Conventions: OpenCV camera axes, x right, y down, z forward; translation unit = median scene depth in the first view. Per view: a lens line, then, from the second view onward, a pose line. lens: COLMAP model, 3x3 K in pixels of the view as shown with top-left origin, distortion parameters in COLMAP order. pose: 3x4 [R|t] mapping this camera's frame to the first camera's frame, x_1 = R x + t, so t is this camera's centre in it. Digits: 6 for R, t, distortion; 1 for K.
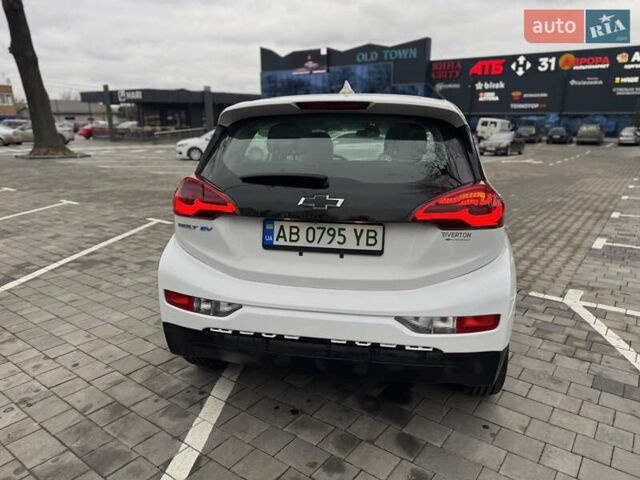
lens RADIAL K [[449.8, 0, 322.5], [0, 449.8, 240.9], [0, 0, 1]] dist [0.041277, -0.047913]
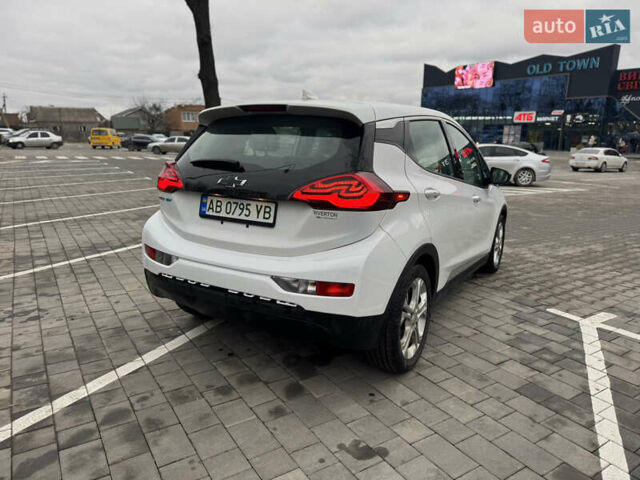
lens RADIAL K [[447.6, 0, 321.6], [0, 447.6, 241.3], [0, 0, 1]] dist [0.068276, -0.090994]
pose [[0.937683, 0.088157, -0.336124, 0.407360], [-0.099151, 0.994949, -0.015650, 0.046216], [0.333047, 0.048002, 0.941688, -0.069399]]
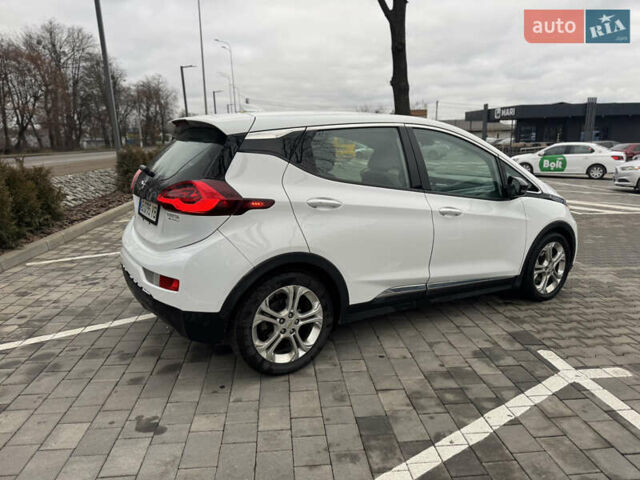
lens RADIAL K [[449.8, 0, 322.5], [0, 449.8, 240.9], [0, 0, 1]] dist [0.041277, -0.047913]
pose [[0.678657, 0.152121, -0.718529, 0.932222], [-0.176397, 0.983440, 0.041597, -0.043913], [0.712958, 0.098517, 0.694252, 0.227267]]
